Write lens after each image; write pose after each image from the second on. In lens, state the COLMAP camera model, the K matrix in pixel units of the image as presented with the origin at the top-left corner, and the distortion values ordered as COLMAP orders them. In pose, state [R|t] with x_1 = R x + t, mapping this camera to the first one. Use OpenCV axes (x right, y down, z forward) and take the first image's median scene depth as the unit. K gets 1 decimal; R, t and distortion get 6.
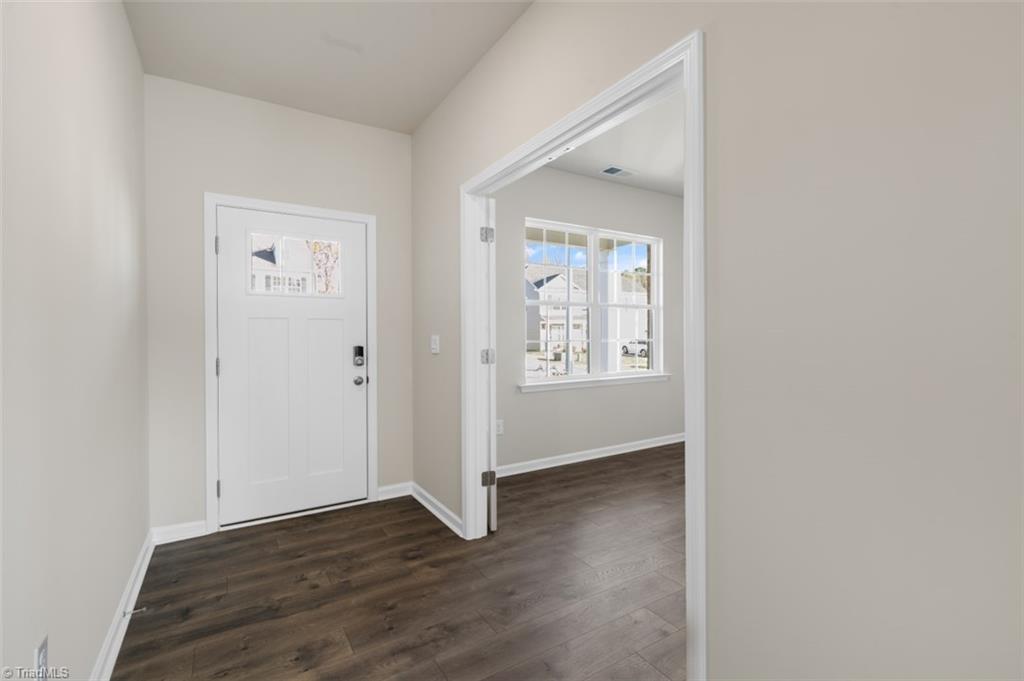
lens RADIAL K [[463.7, 0, 515.8], [0, 463.7, 340.8], [0, 0, 1]] dist [0.001421, 0.000947]
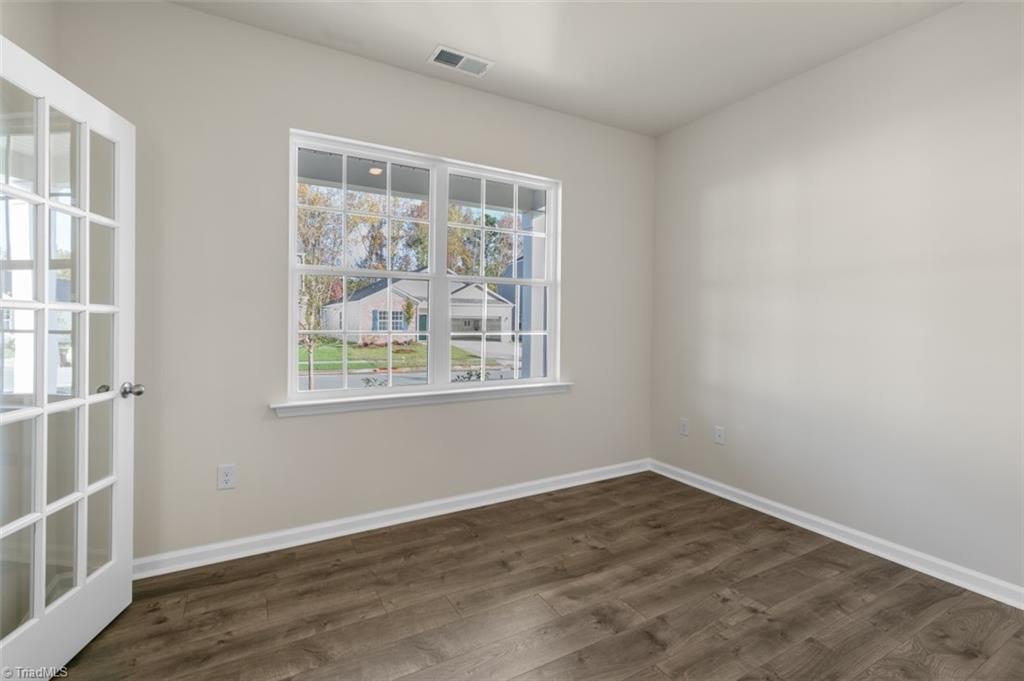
lens RADIAL K [[463.7, 0, 508.5], [0, 463.7, 335.7], [0, 0, 1]] dist [0.001421, 0.000947]
pose [[0.998924, 0.003996, -0.046212, 0.339537], [-0.003800, 0.999983, 0.004326, 0.001468], [0.046228, -0.004146, 0.998922, 0.407619]]
